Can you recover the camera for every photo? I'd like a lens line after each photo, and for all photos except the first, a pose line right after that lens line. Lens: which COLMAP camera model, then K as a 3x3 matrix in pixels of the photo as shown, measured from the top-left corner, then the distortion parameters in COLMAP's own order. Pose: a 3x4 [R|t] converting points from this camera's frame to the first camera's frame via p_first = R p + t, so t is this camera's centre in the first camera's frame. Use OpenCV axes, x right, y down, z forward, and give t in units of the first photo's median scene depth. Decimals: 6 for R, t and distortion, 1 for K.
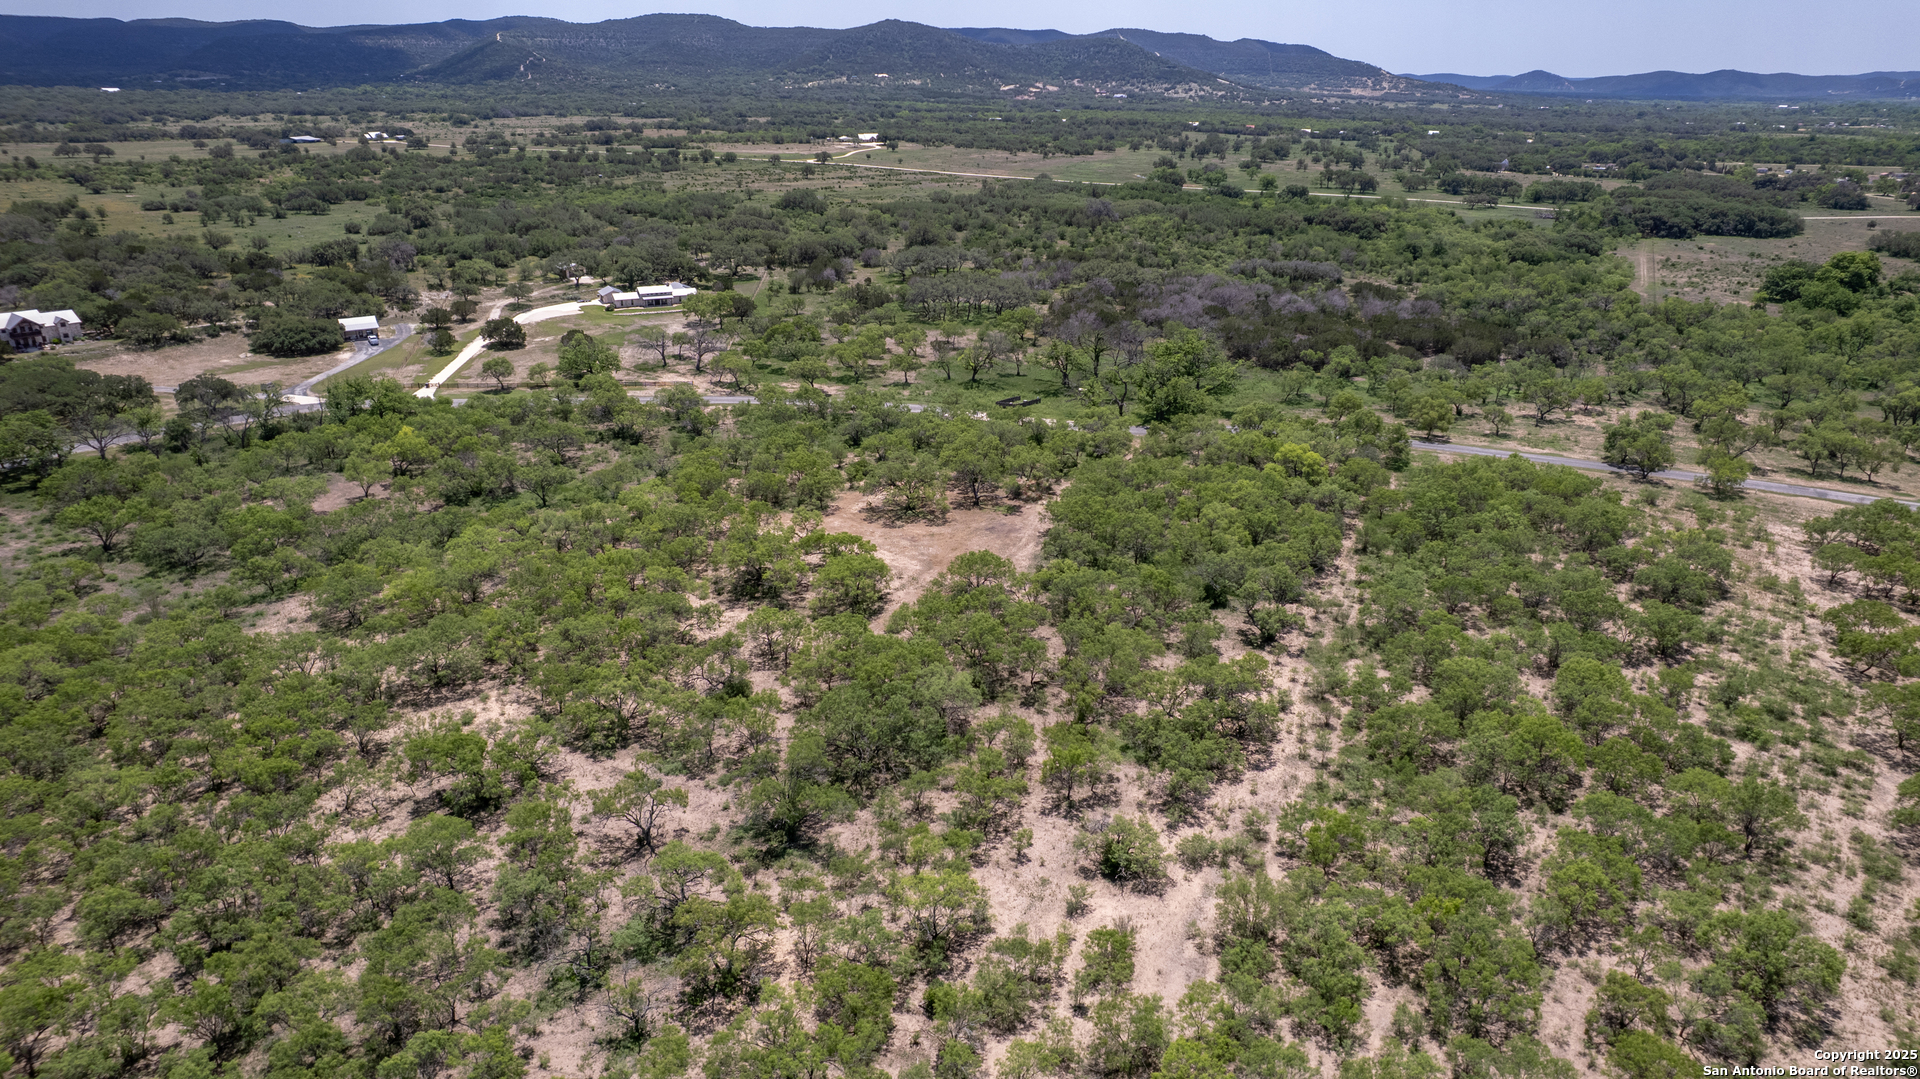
lens RADIAL K [[1225.5, 0, 960.0], [0, 1225.5, 539.5], [0, 0, 1]] dist [-0.062475, 0.056276]
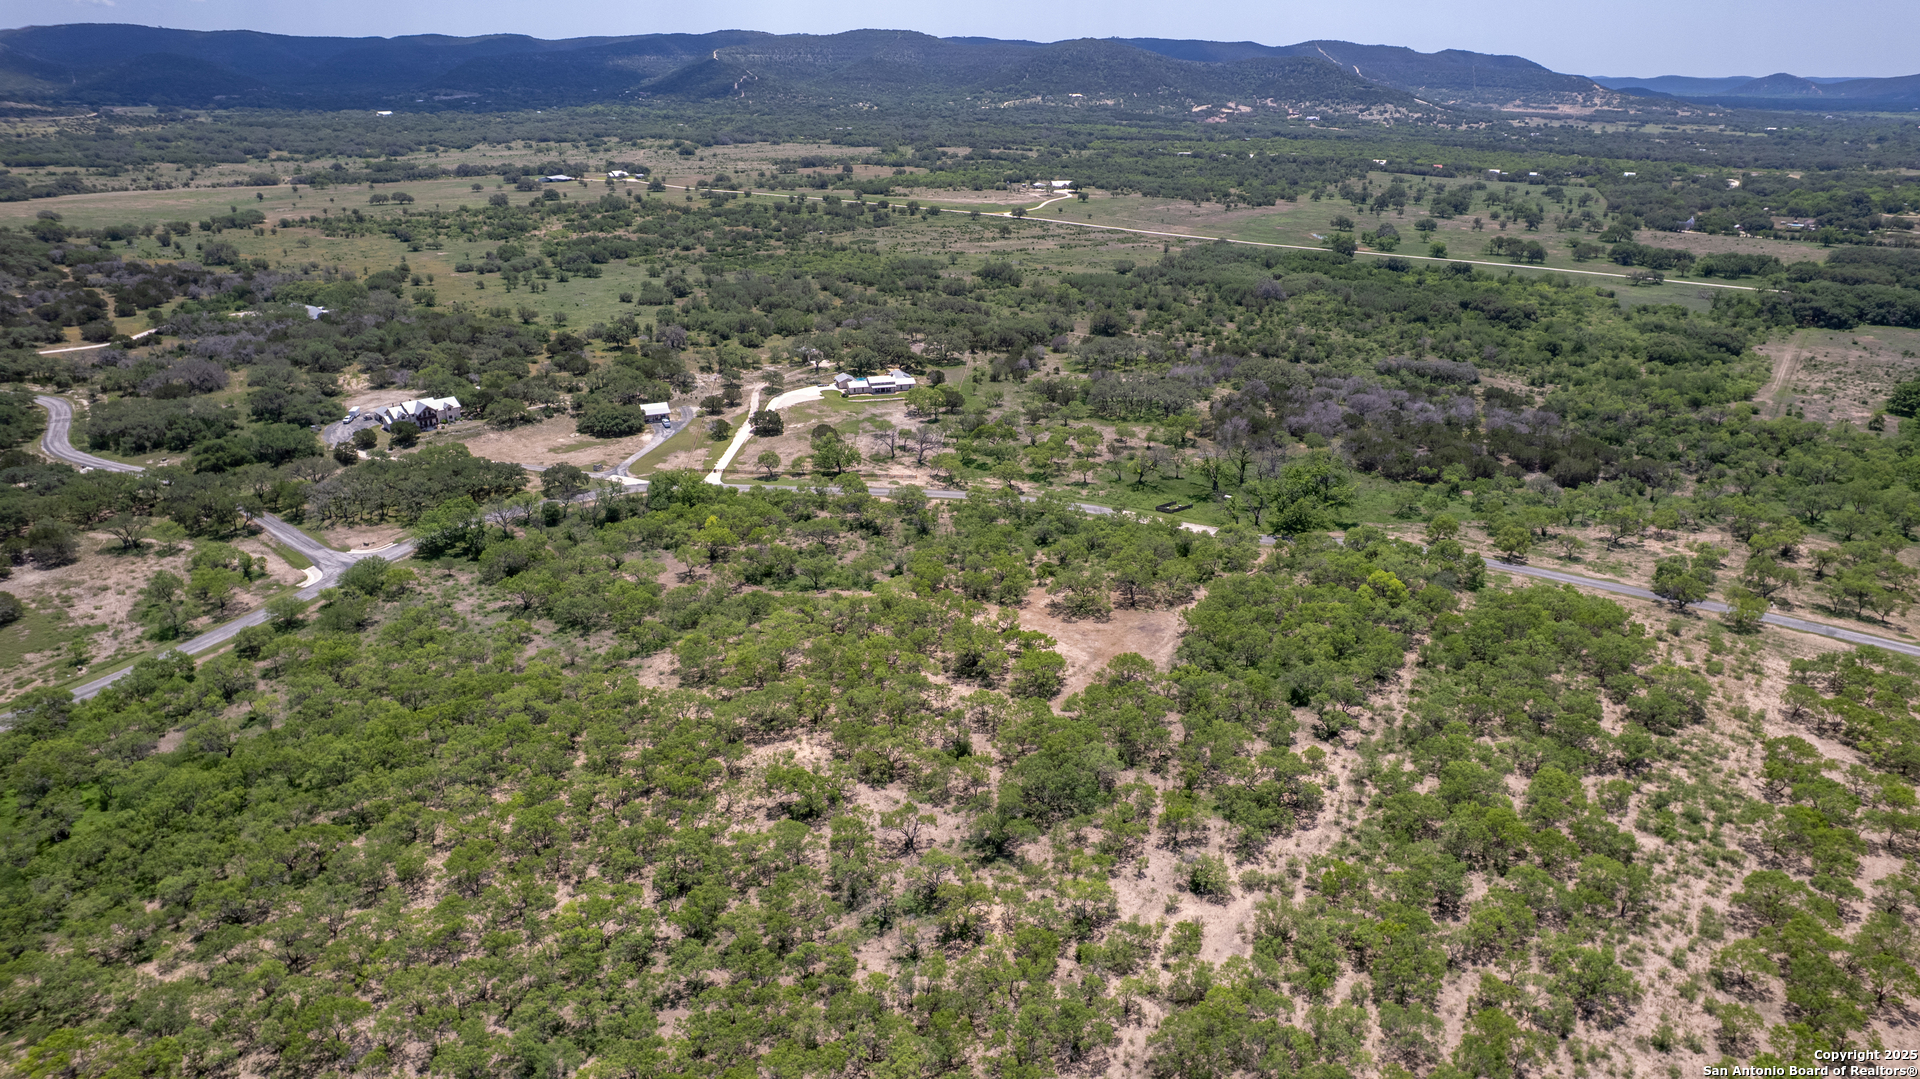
lens RADIAL K [[1225.5, 0, 960.0], [0, 1225.5, 539.5], [0, 0, 1]] dist [-0.062475, 0.056276]
pose [[0.988984, 0.050733, -0.139054, 0.008656], [-0.050469, 0.998711, 0.005428, -0.098598], [0.139150, 0.001650, 0.990270, -0.347835]]
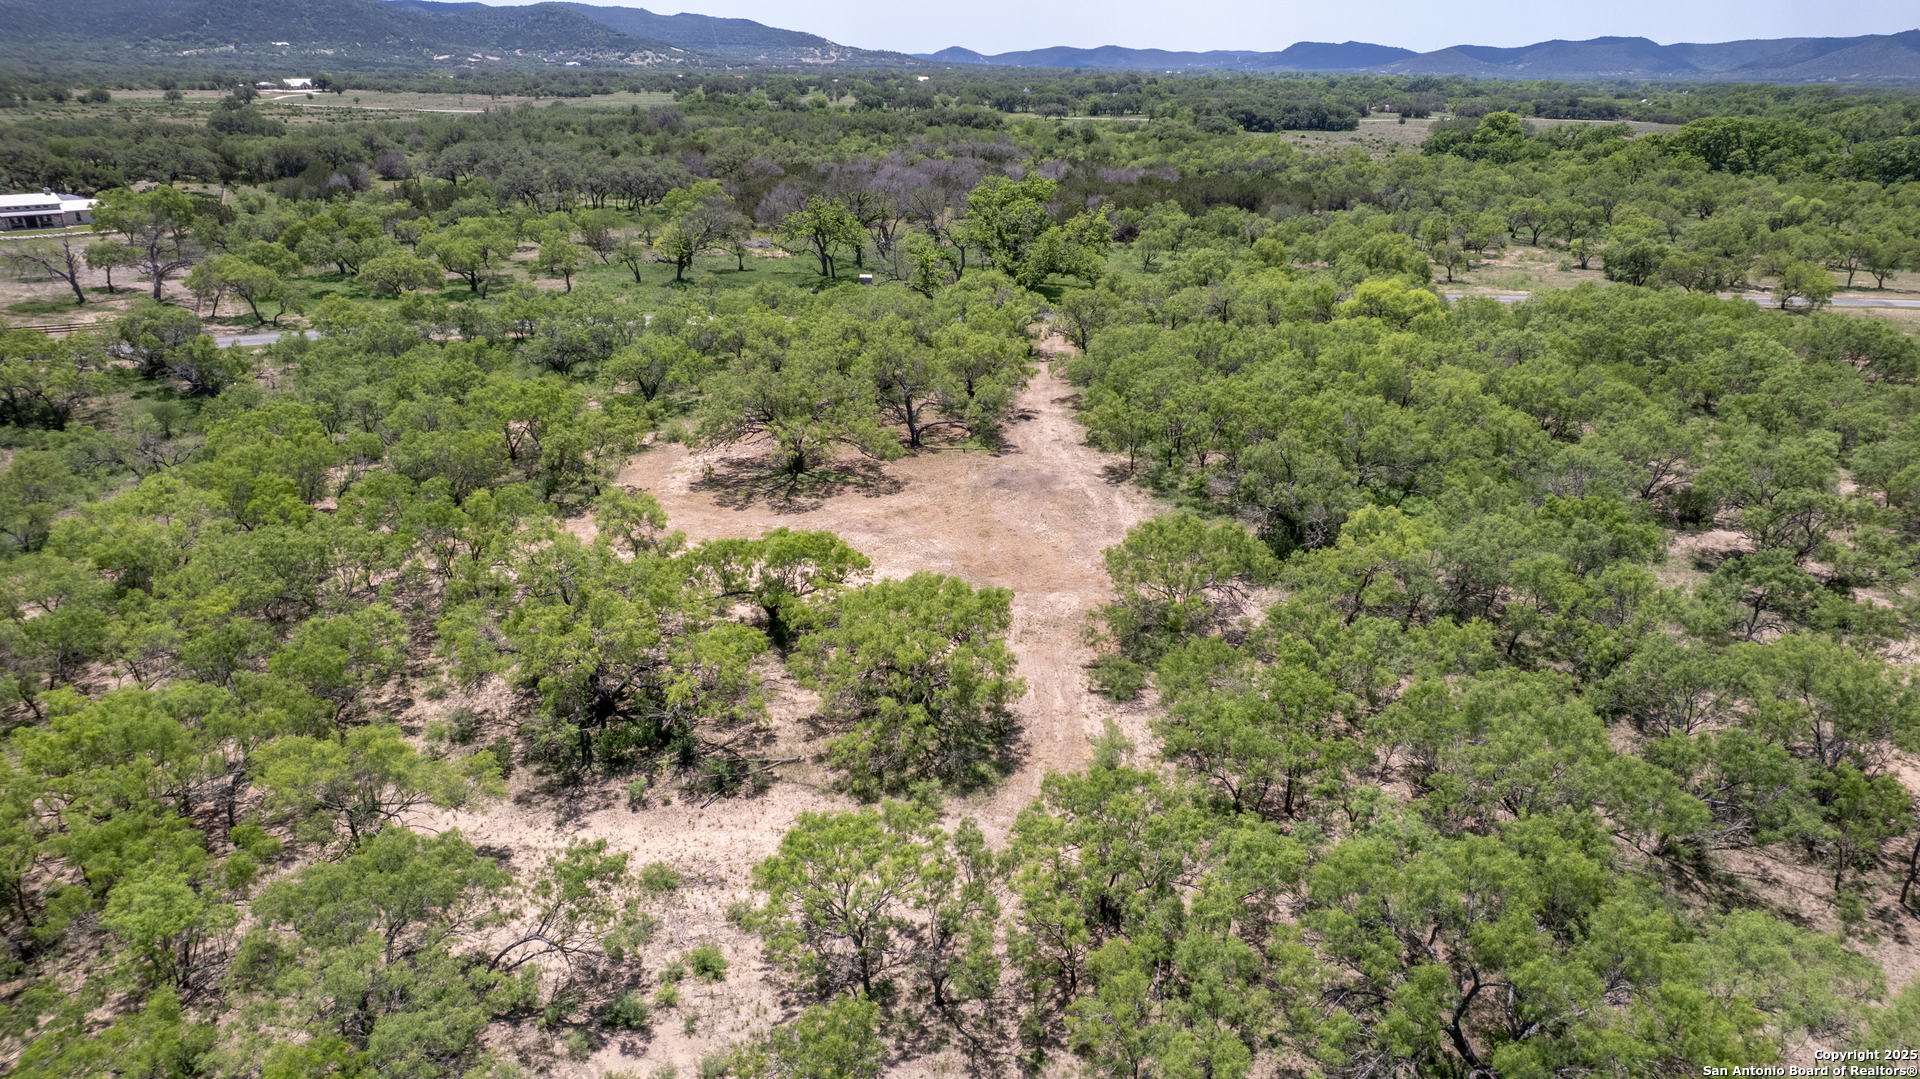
lens RADIAL K [[1214.8, 0, 956.7], [0, 1214.8, 568.7], [0, 0, 1]] dist [-0.085291, 0.080108]
pose [[0.908584, -0.164573, 0.383916, -0.167099], [0.151193, 0.986364, 0.065006, -0.008516], [-0.389379, -0.001018, 0.921077, 0.556323]]
